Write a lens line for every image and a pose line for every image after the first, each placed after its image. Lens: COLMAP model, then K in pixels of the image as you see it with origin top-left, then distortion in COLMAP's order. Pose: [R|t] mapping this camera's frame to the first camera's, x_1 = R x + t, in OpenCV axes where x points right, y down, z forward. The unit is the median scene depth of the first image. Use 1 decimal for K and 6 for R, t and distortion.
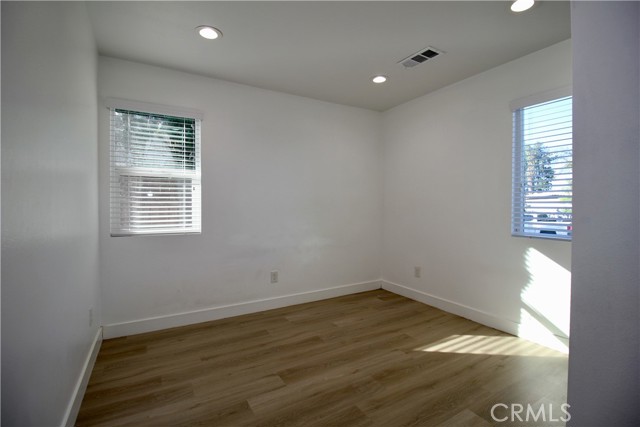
lens RADIAL K [[297.7, 0, 322.0], [0, 297.7, 208.1], [0, 0, 1]] dist [0.004542, -0.014718]
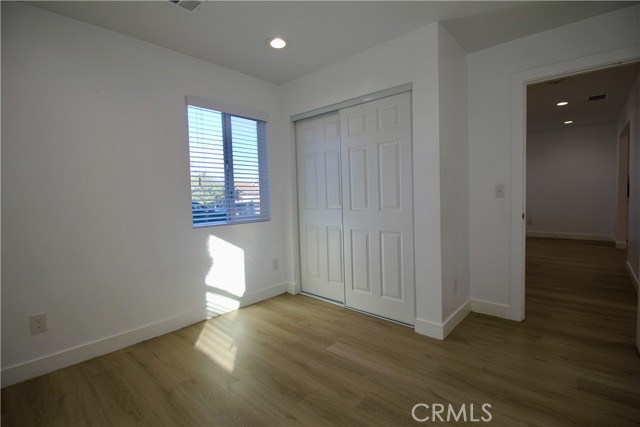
lens RADIAL K [[297.7, 0, 322.0], [0, 297.7, 208.1], [0, 0, 1]] dist [0.004542, -0.014718]
pose [[-0.314784, -0.031869, 0.948628, -0.497877], [0.034339, 0.998400, 0.044935, -0.007421], [-0.948542, 0.046719, -0.313186, 0.935931]]
